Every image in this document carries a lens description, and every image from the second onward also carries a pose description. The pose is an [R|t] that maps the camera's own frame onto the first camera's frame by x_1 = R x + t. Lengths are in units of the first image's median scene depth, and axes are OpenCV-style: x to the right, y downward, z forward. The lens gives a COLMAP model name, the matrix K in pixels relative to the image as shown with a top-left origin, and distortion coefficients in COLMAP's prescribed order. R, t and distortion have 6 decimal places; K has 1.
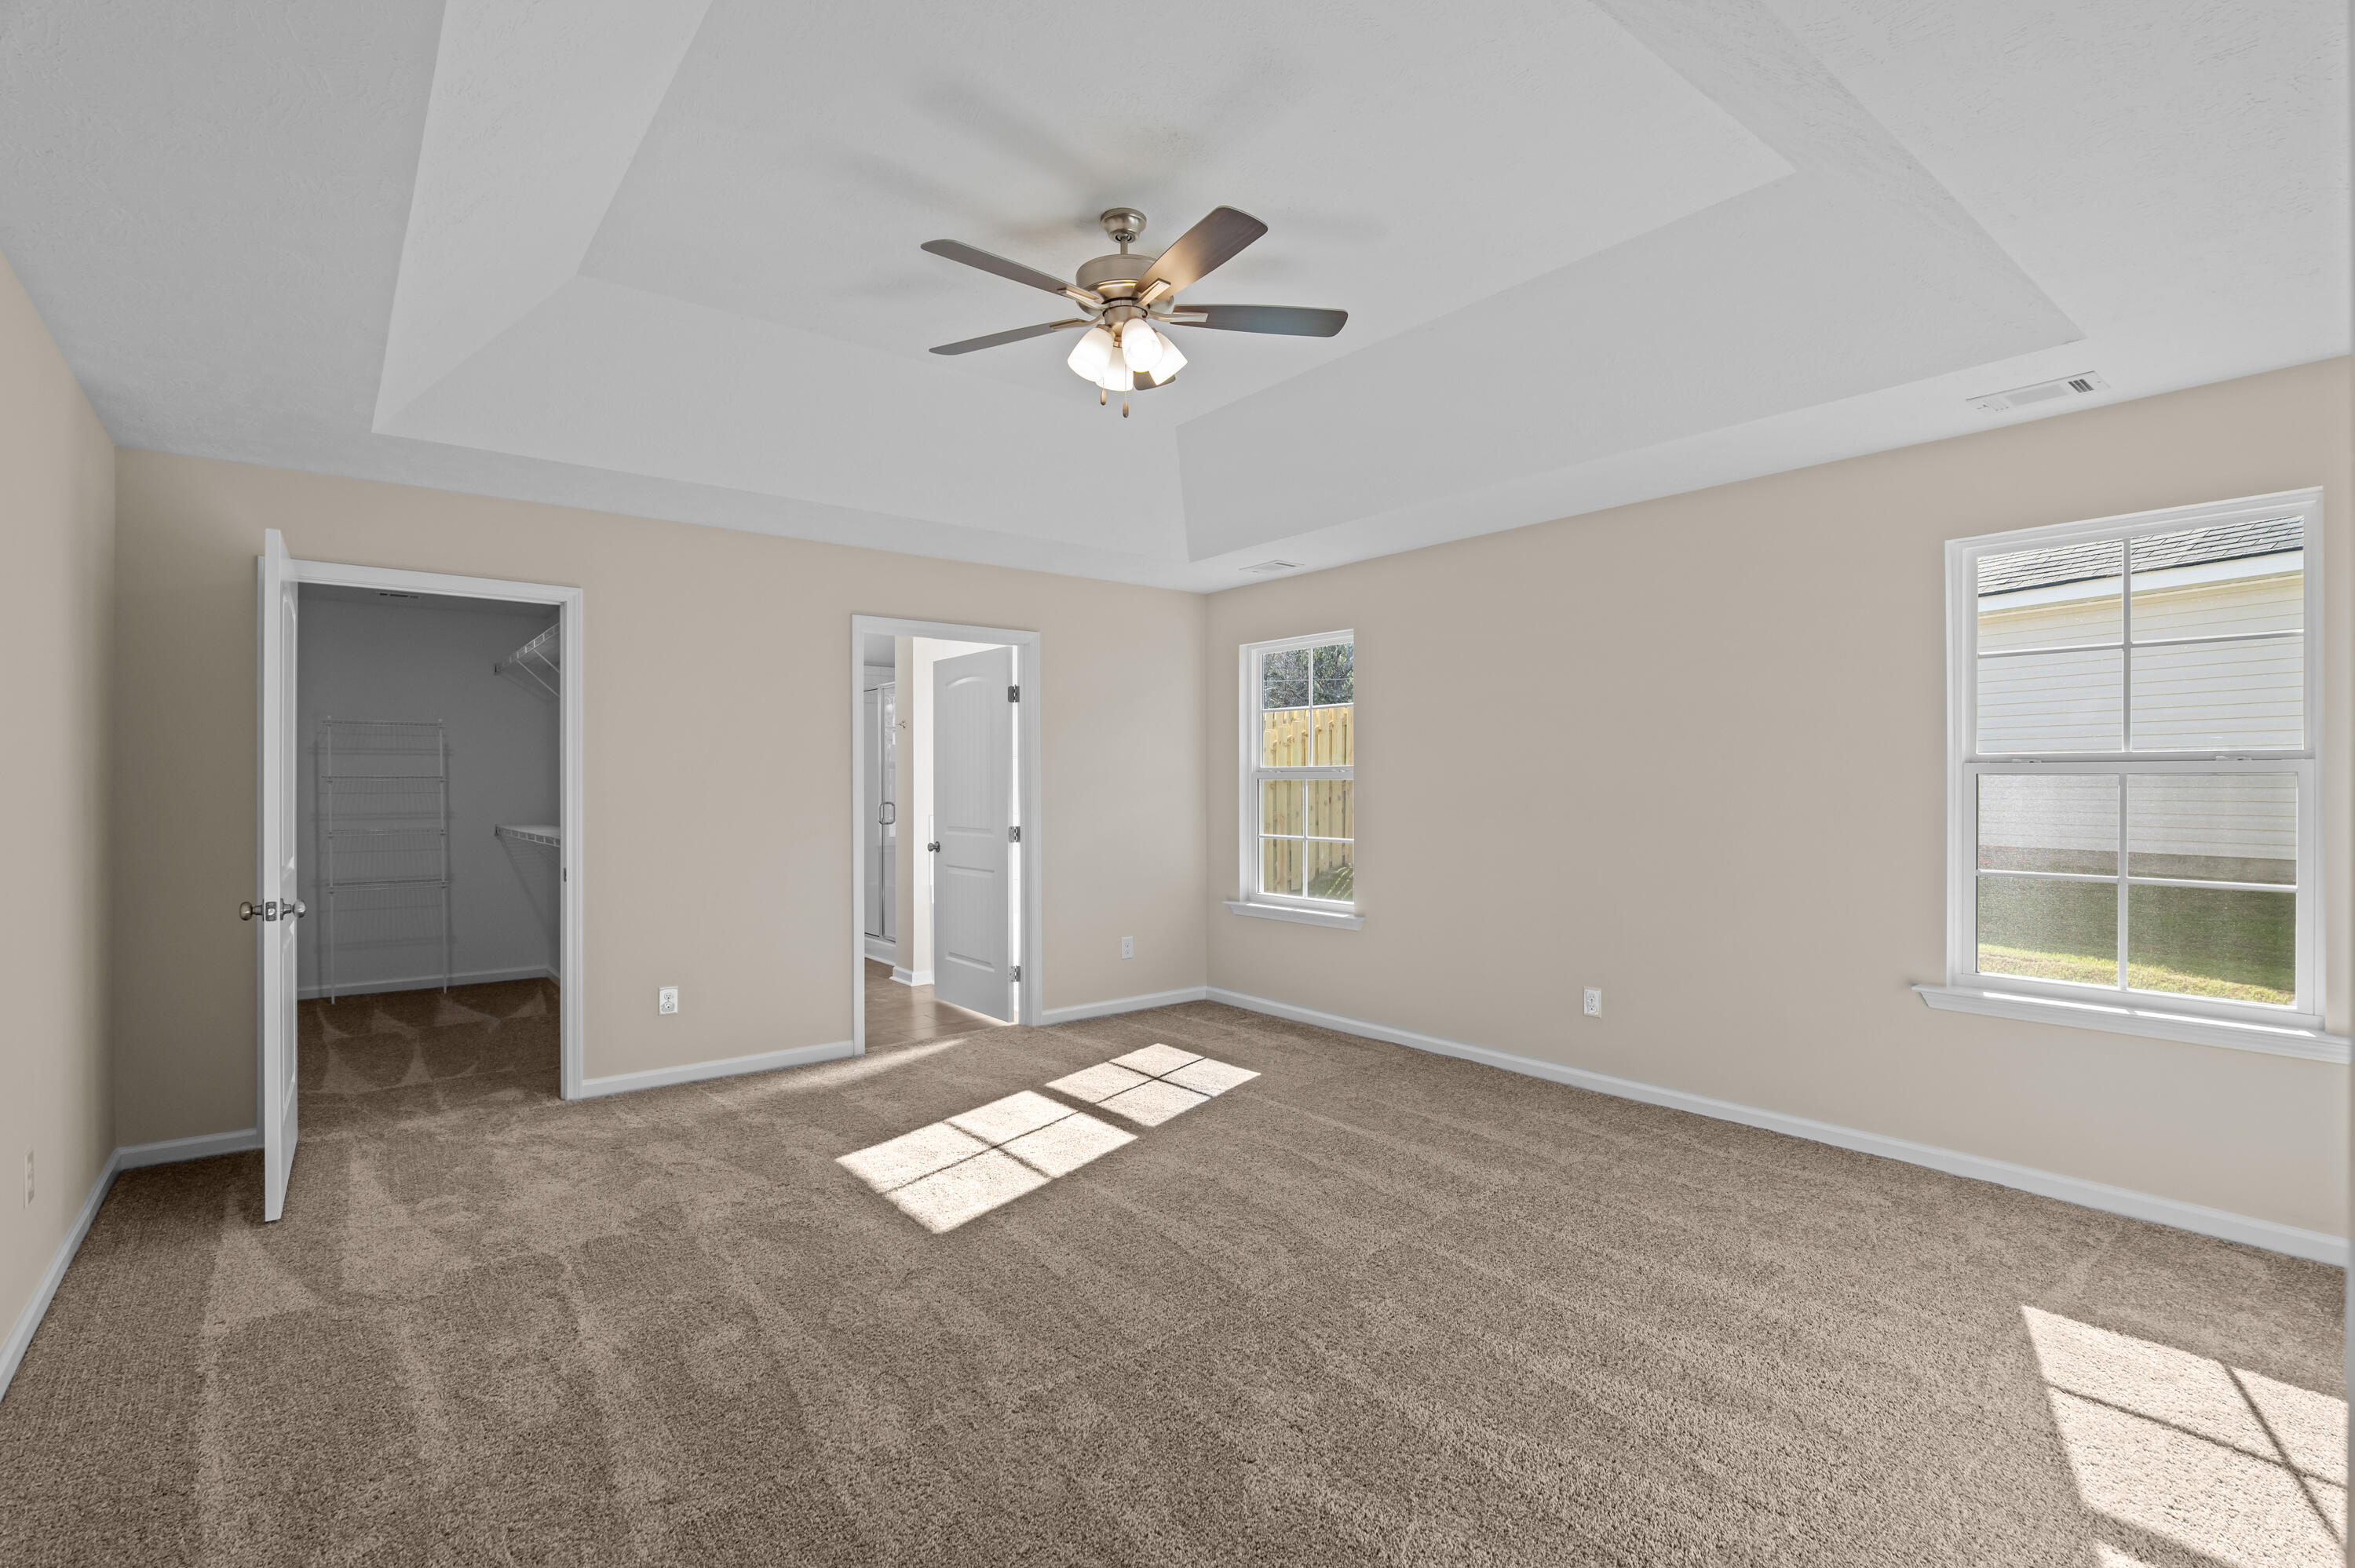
lens RADIAL K [[1099.2, 0, 1166.7], [0, 1099.2, 789.3], [0, 0, 1]] dist [-0.018075, 0.004025]
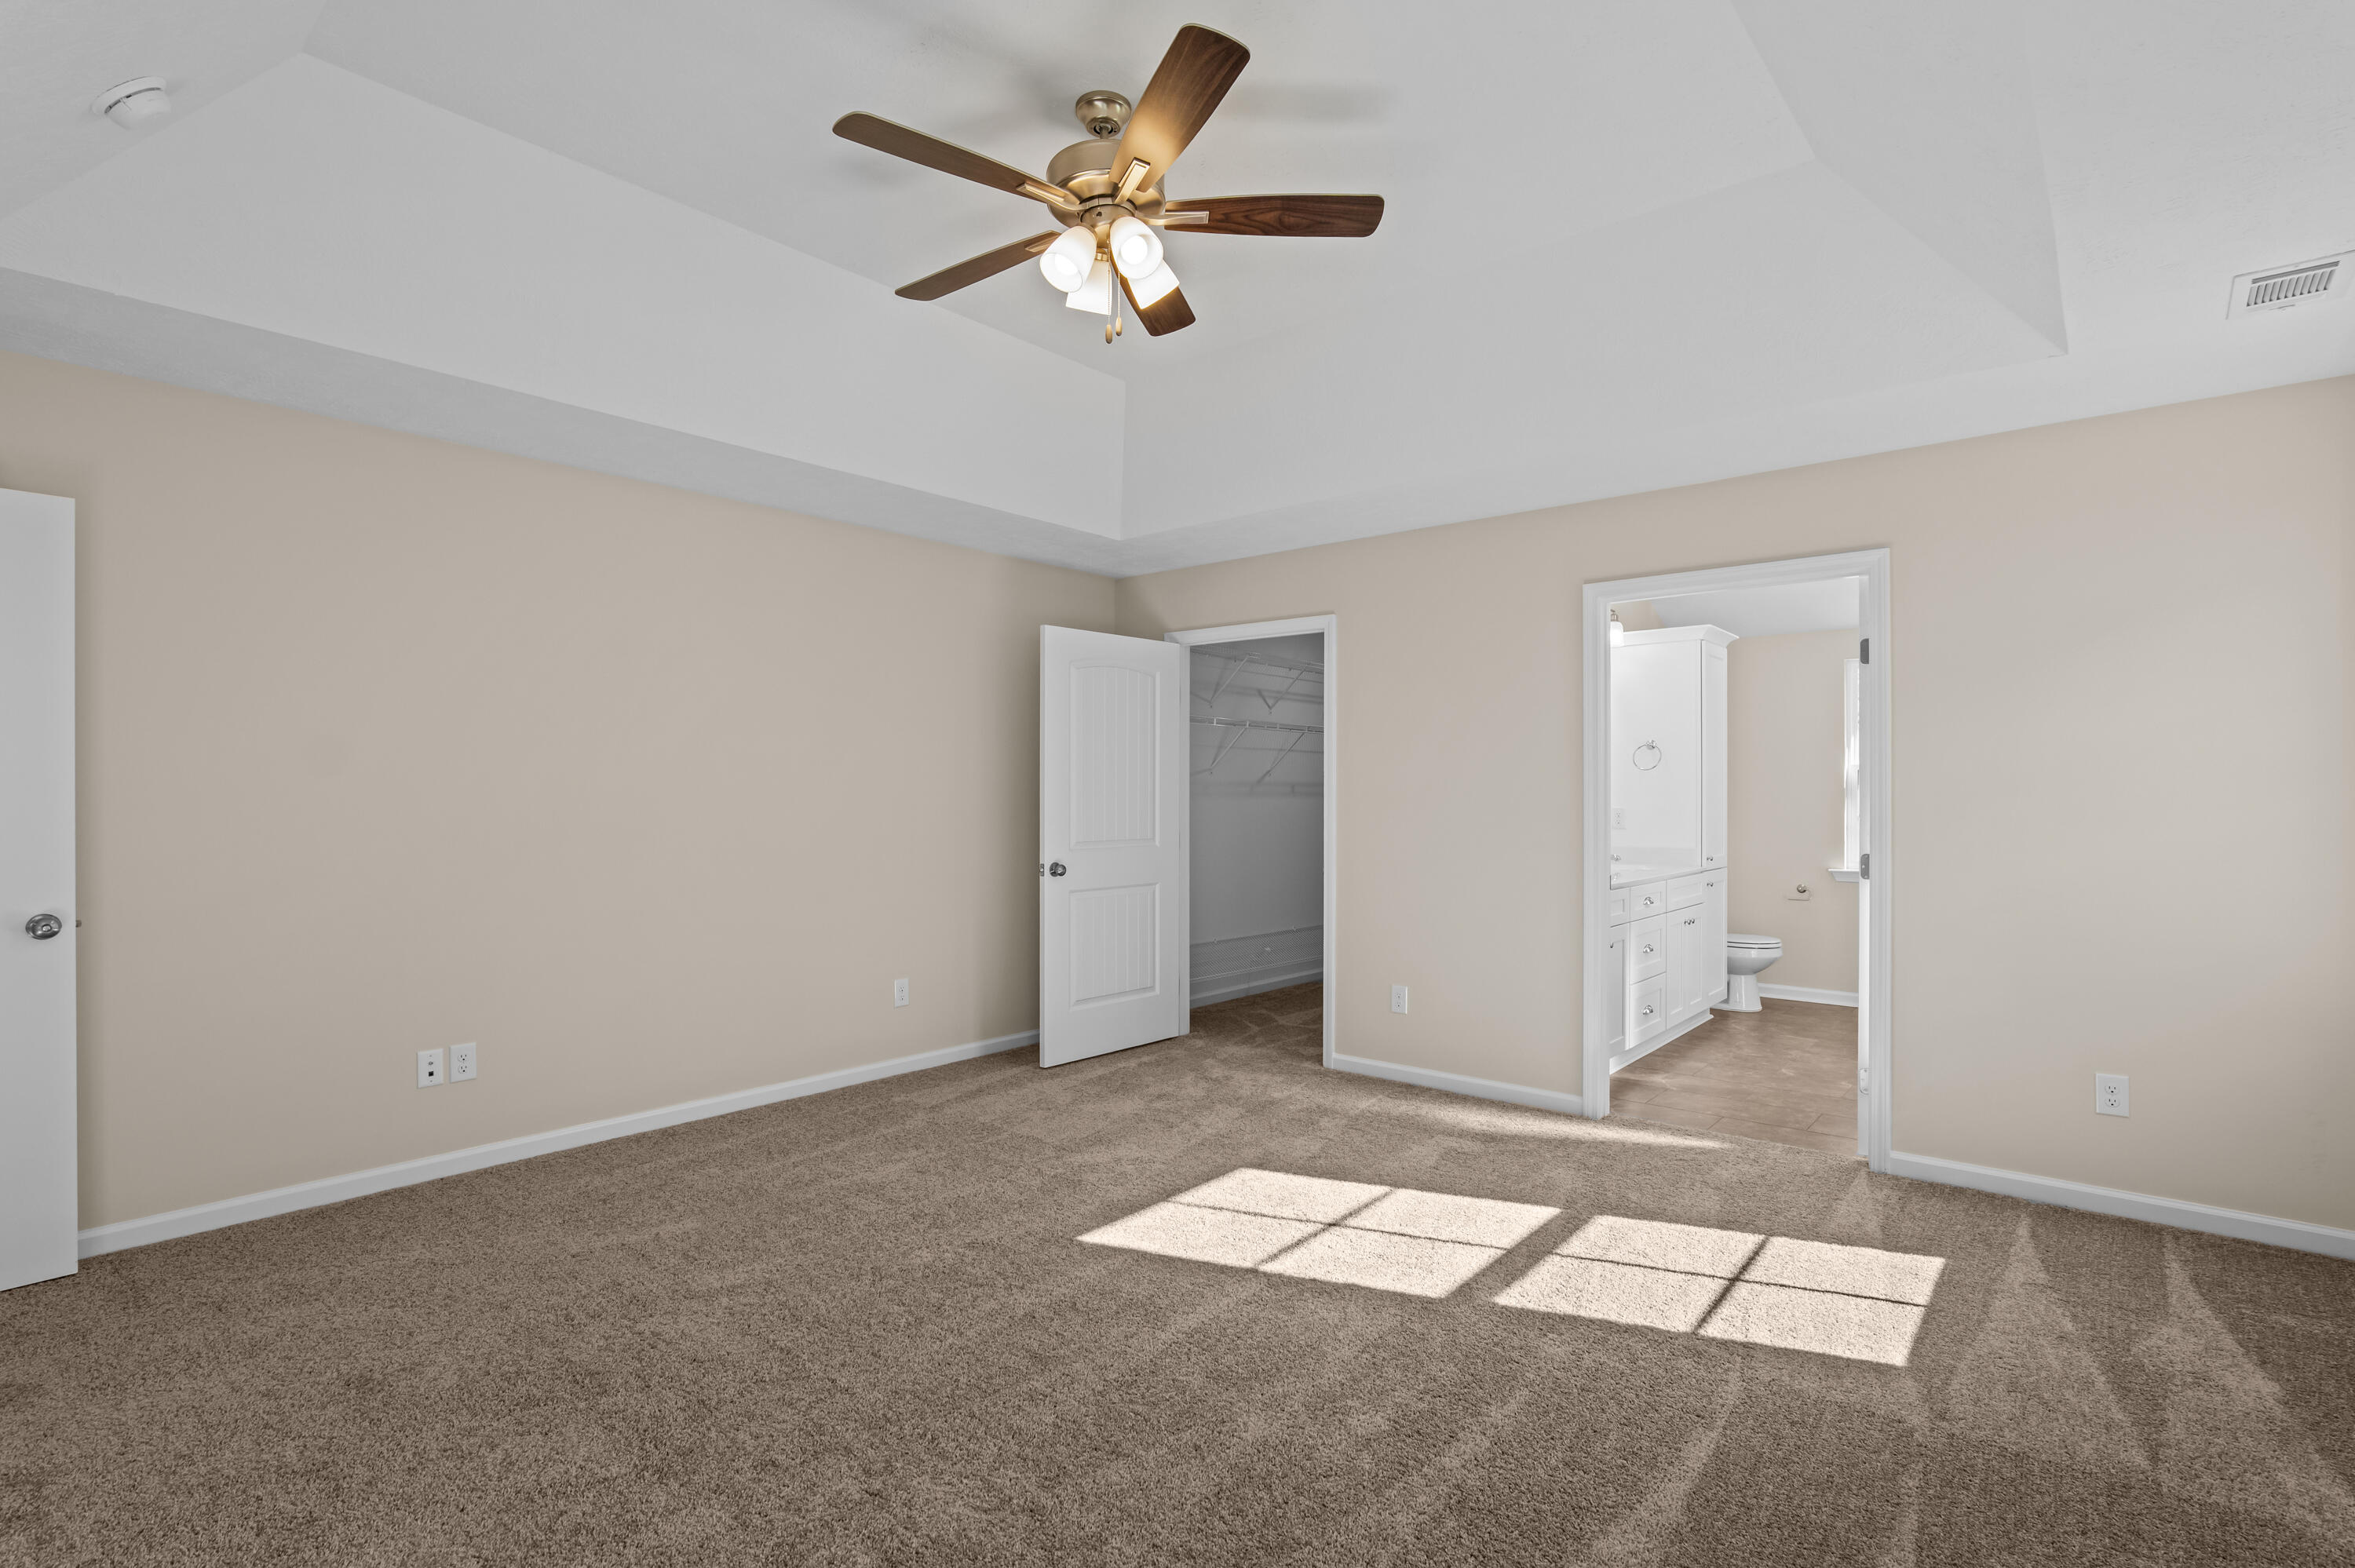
lens RADIAL K [[1099.2, 0, 1158.4], [0, 1099.2, 781.8], [0, 0, 1]] dist [-0.018075, 0.004025]
pose [[0.186704, -0.009702, -0.982368, 0.636832], [-0.001613, 0.999947, -0.010183, -0.002052], [0.982415, 0.003486, 0.186678, 0.709532]]
